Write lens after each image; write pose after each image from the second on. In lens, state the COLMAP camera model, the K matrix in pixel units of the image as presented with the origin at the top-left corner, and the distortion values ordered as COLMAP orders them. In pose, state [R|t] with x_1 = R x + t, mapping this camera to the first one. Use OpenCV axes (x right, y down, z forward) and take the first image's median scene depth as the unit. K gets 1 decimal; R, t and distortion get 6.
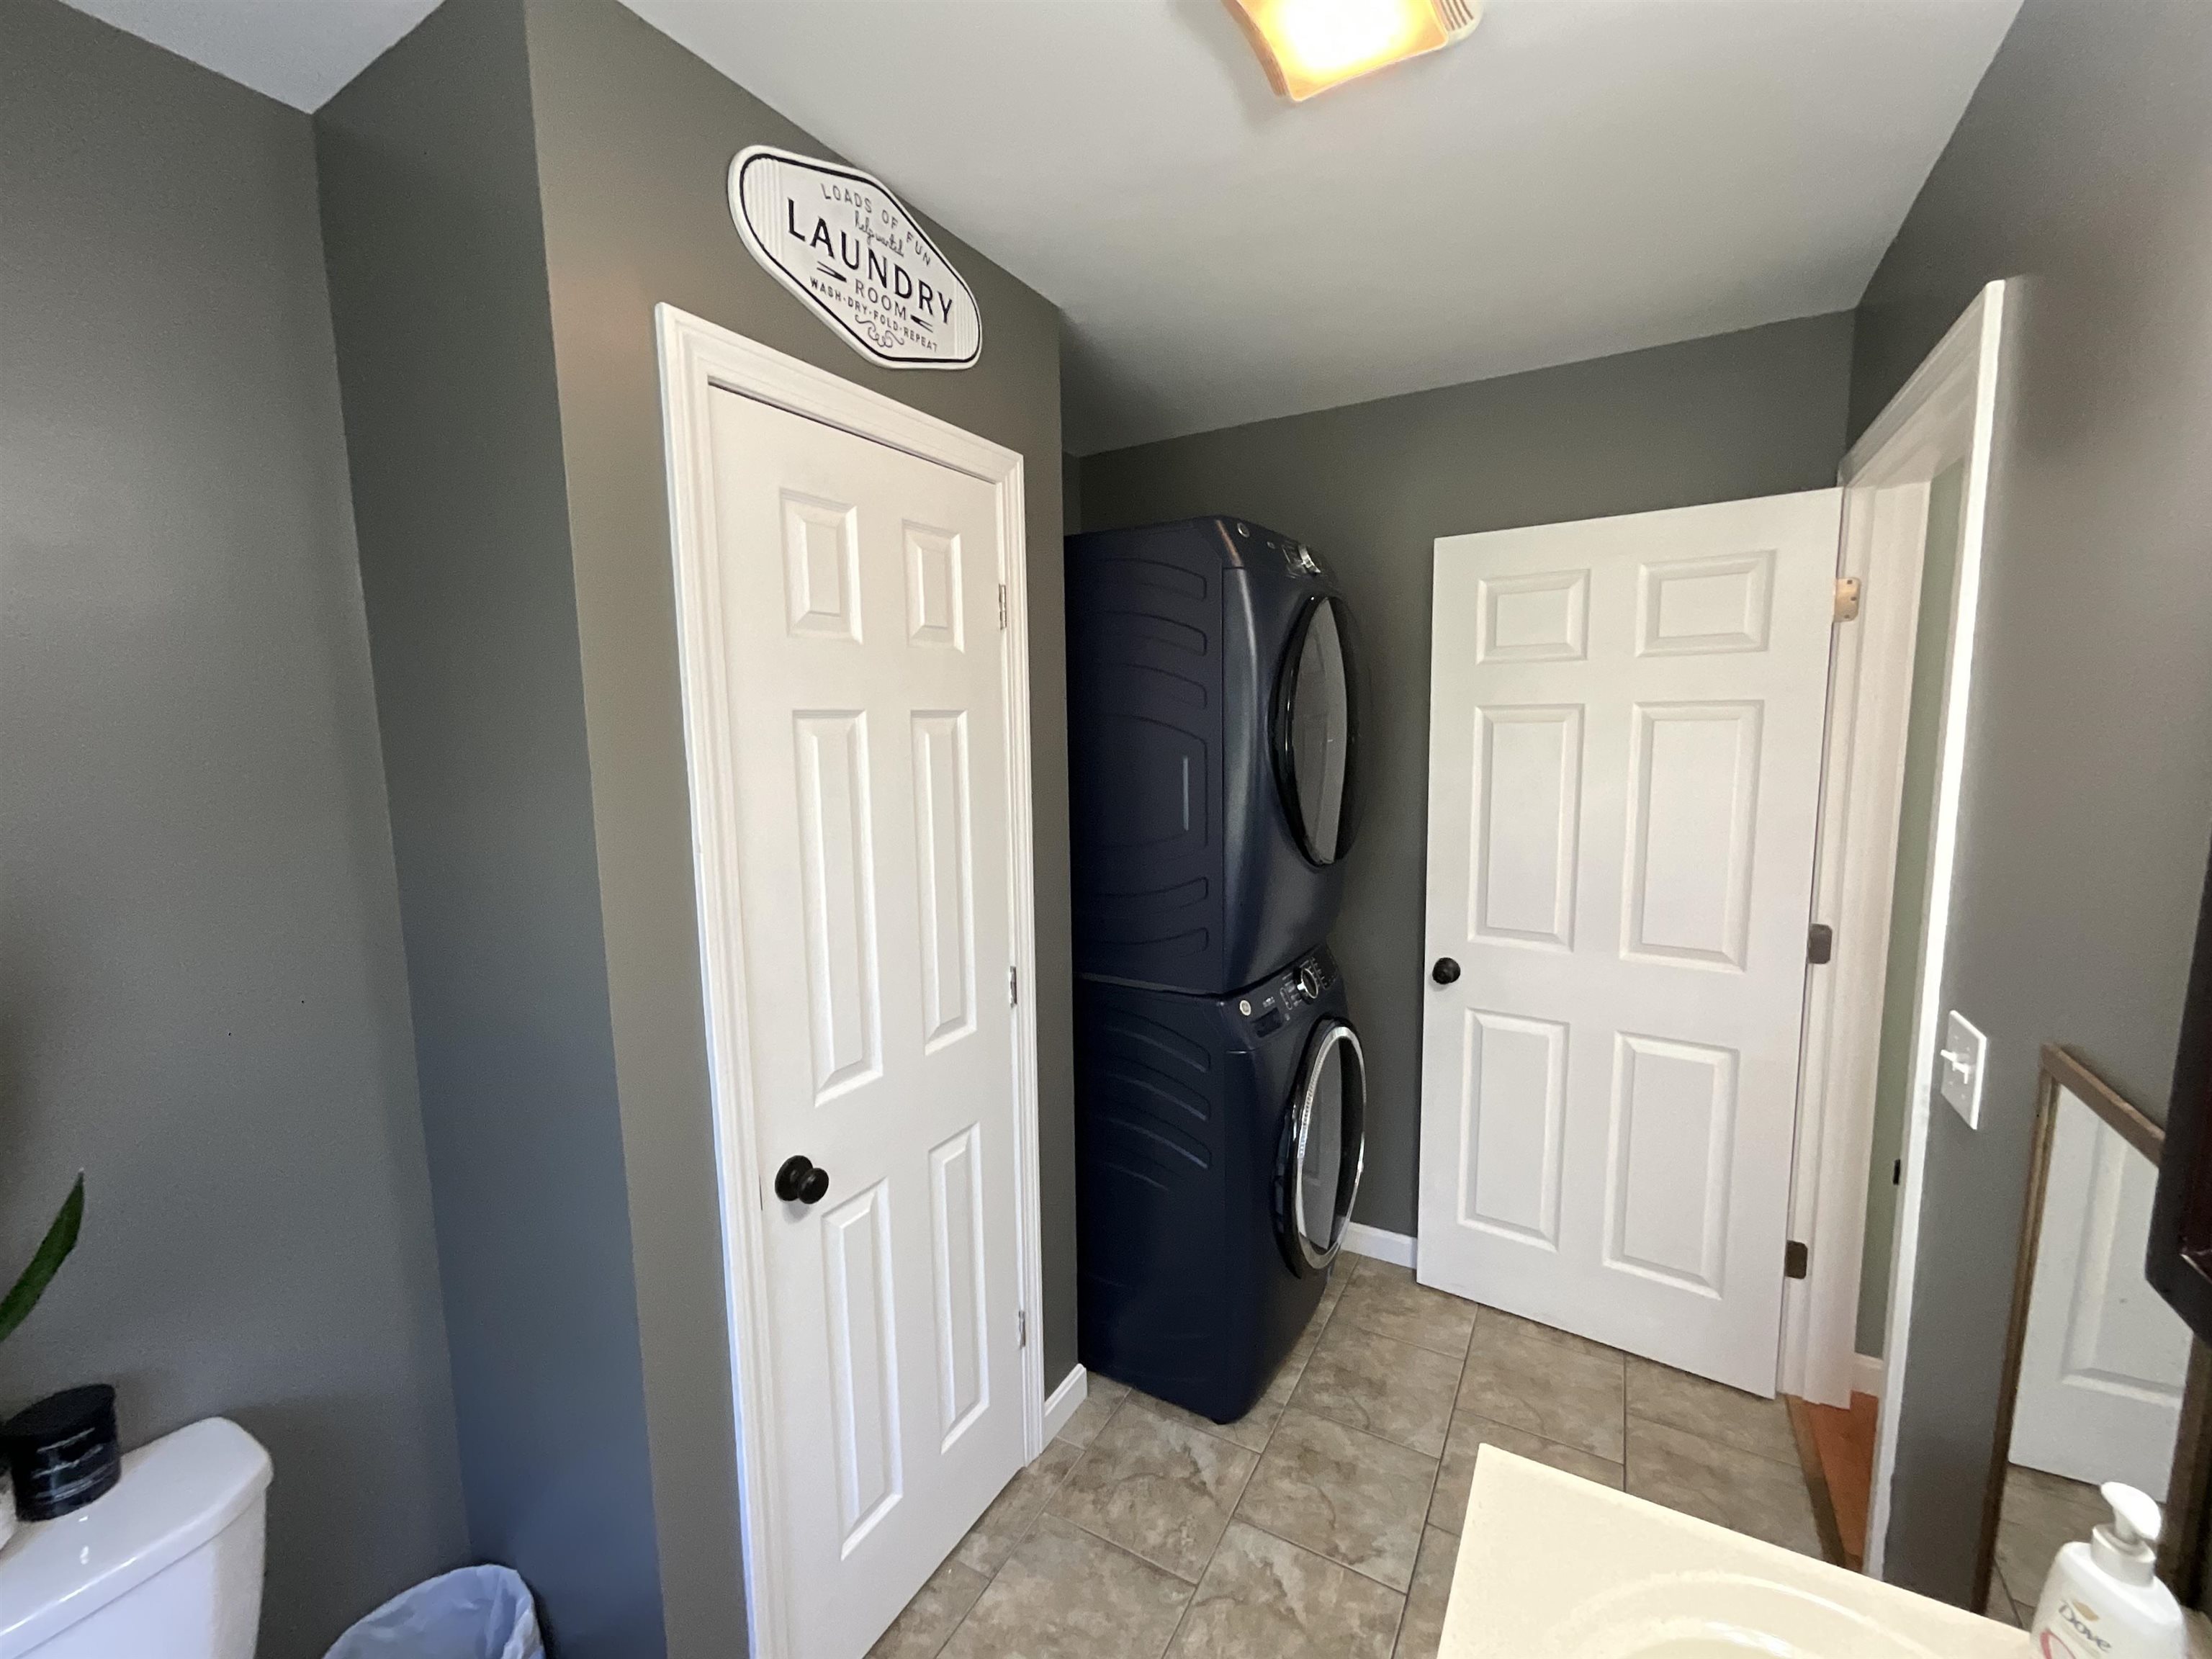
lens RADIAL K [[901.3, 0, 1113.0], [0, 901.3, 831.4], [0, 0, 1]] dist [0.000010, 0.000005]
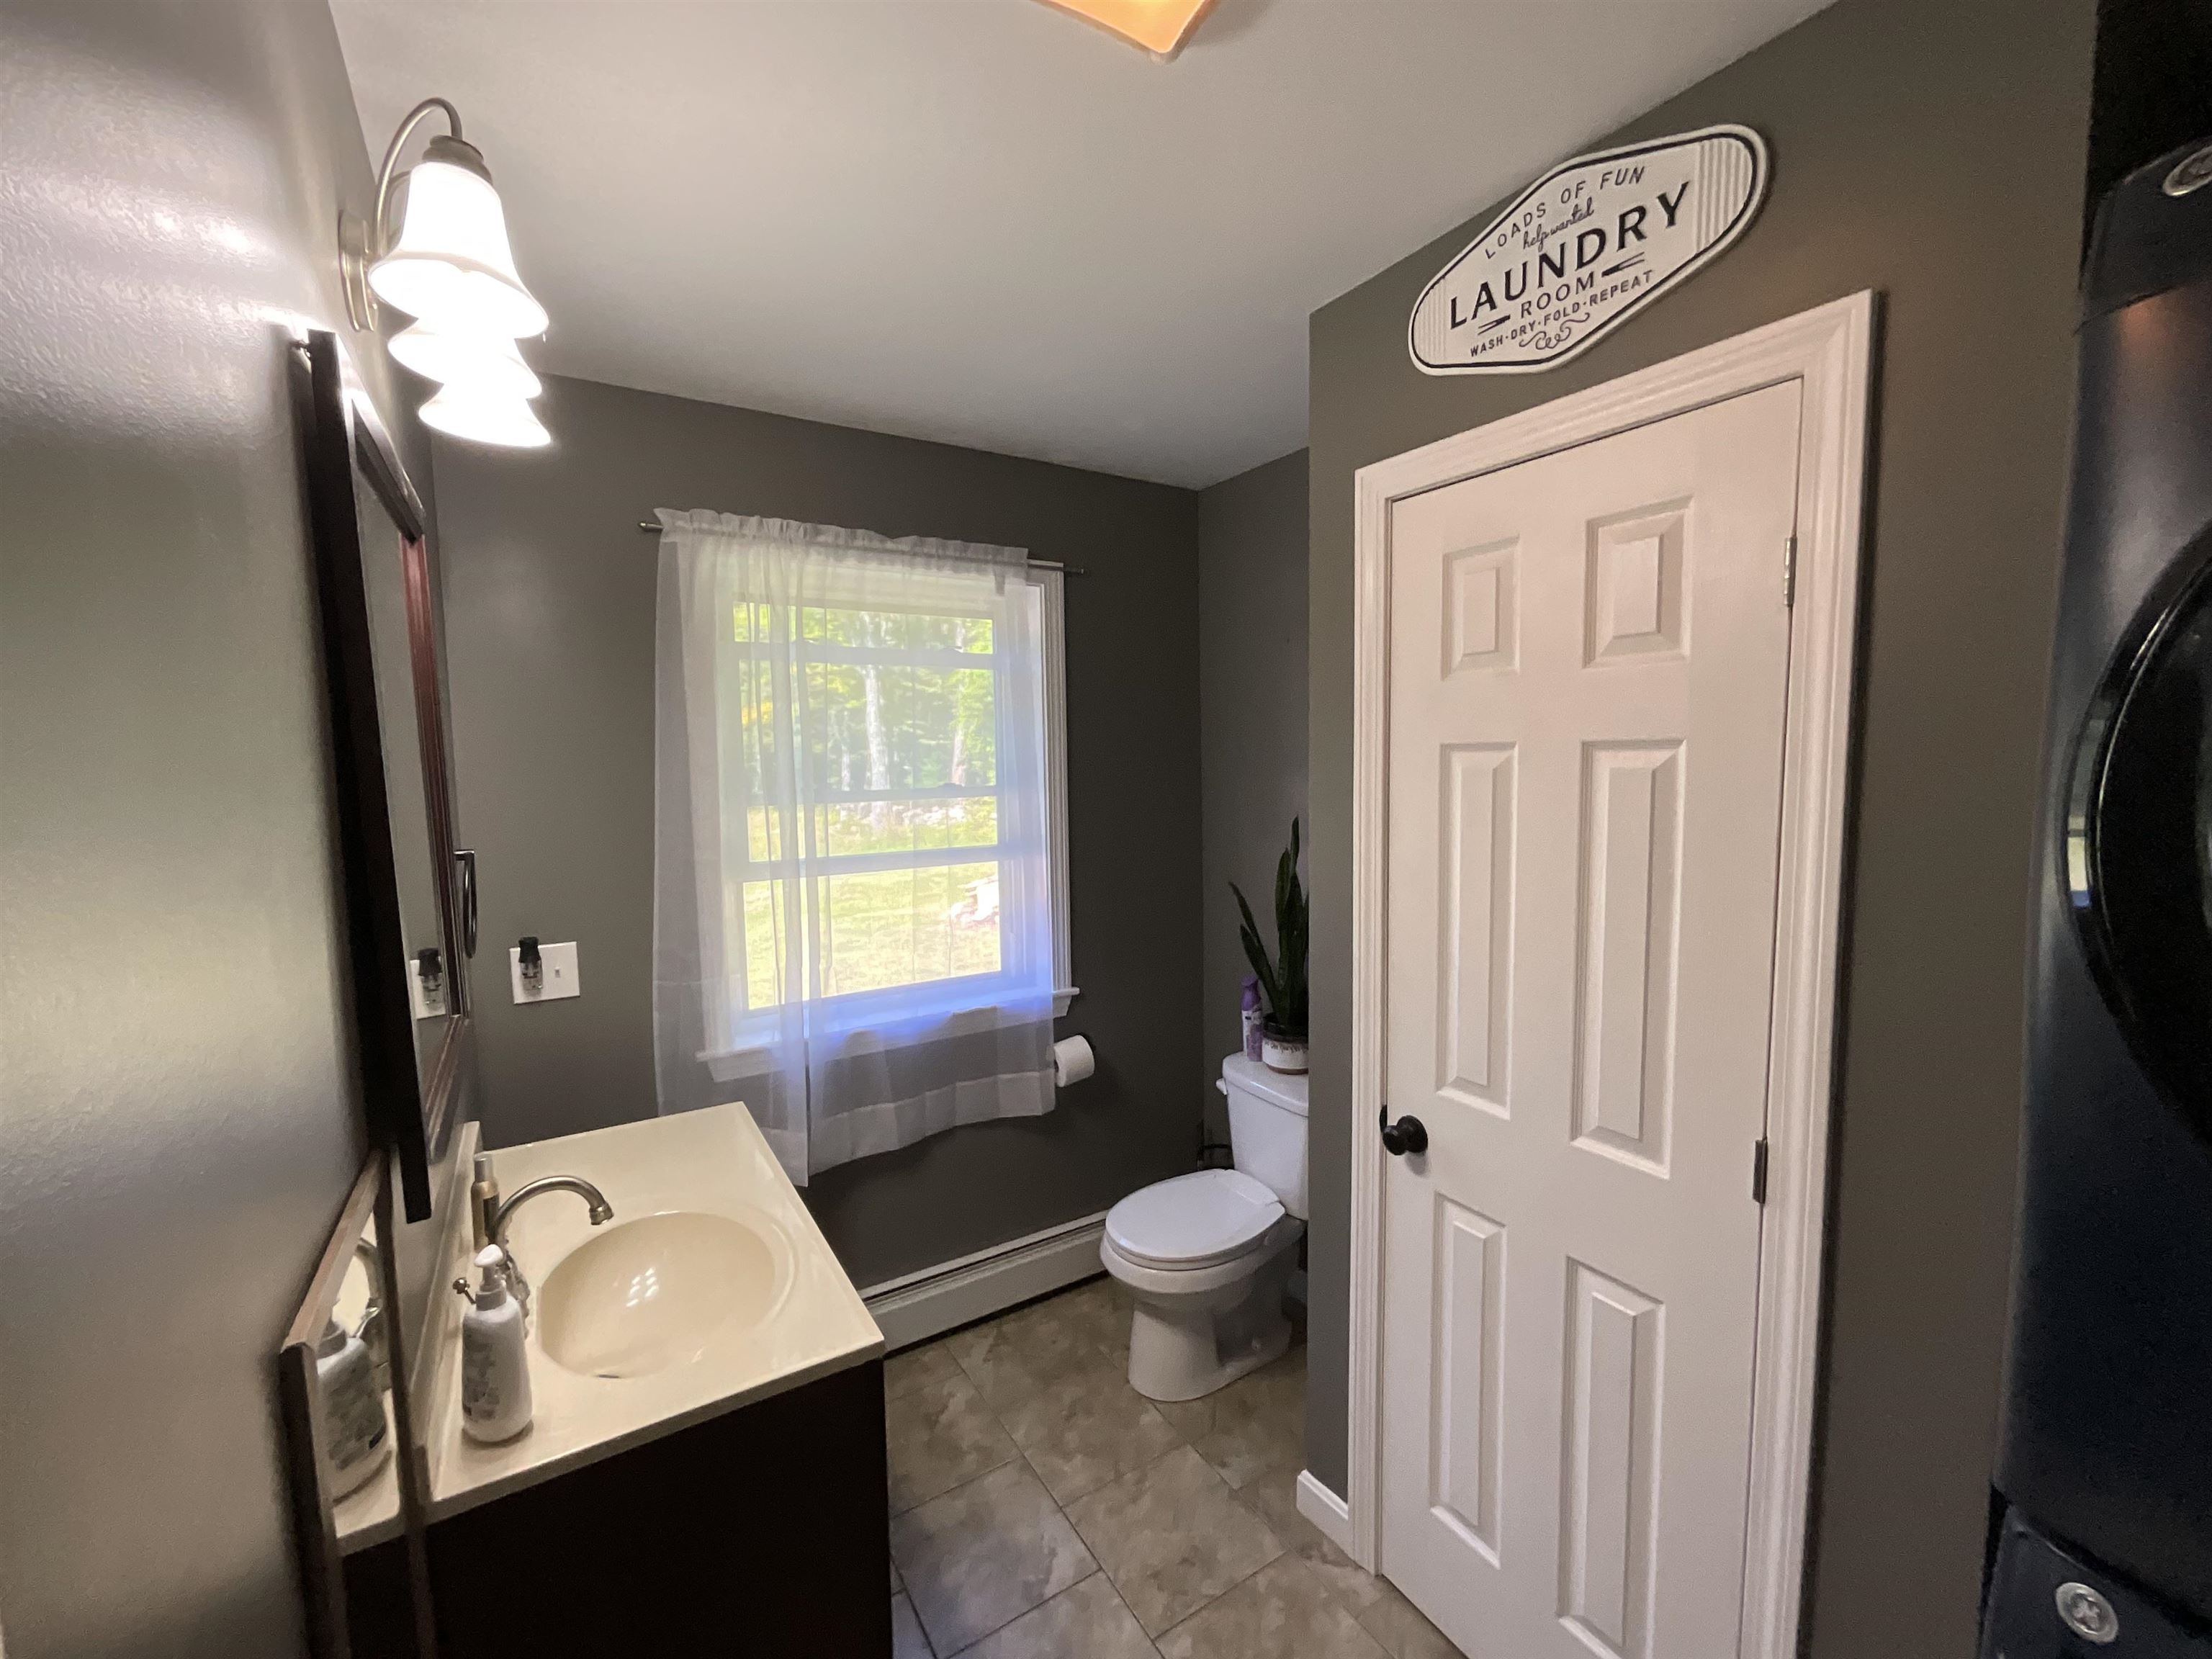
lens RADIAL K [[901.3, 0, 1113.0], [0, 901.3, 831.4], [0, 0, 1]] dist [0.000010, 0.000005]
pose [[-0.470640, 0.107489, -0.875753, 0.805892], [-0.076376, 0.983863, 0.161804, -0.167542], [0.879014, 0.143038, -0.454836, 1.089941]]
